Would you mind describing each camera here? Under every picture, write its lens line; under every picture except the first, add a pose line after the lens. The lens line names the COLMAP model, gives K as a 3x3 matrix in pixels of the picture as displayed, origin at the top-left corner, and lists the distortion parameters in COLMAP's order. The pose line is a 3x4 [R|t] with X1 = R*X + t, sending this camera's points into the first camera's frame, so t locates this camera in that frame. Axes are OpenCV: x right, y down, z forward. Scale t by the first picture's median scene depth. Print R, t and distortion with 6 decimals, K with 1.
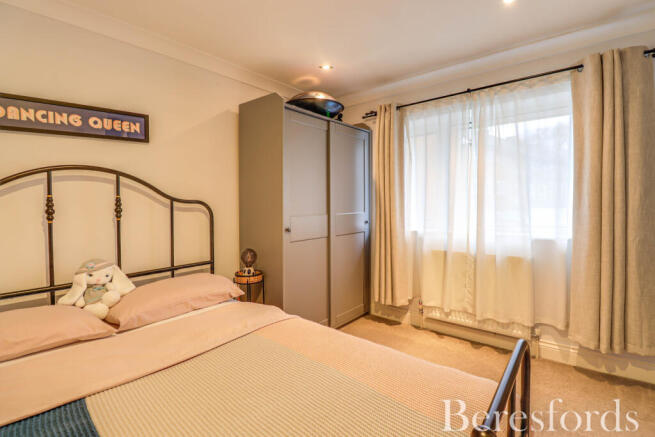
lens RADIAL K [[304.0, 0, 329.8], [0, 304.0, 207.7], [0, 0, 1]] dist [-0.001156, -0.013343]
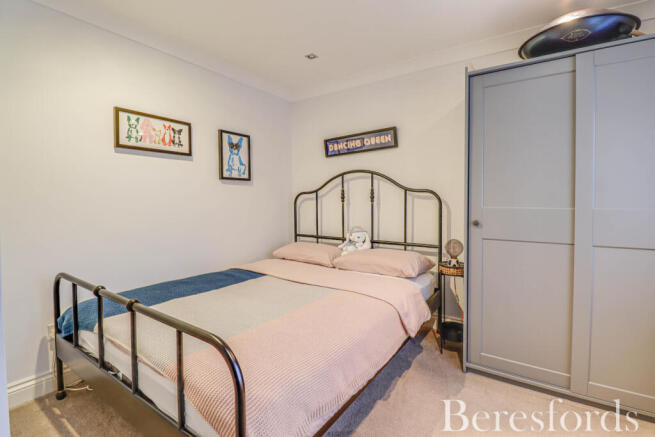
lens RADIAL K [[304.0, 0, 329.8], [0, 304.0, 207.7], [0, 0, 1]] dist [-0.001156, -0.013343]
pose [[0.088119, 0.039837, -0.995313, 0.769326], [-0.010649, 0.999181, 0.039049, 0.004146], [0.996053, 0.007158, 0.088471, 0.630270]]
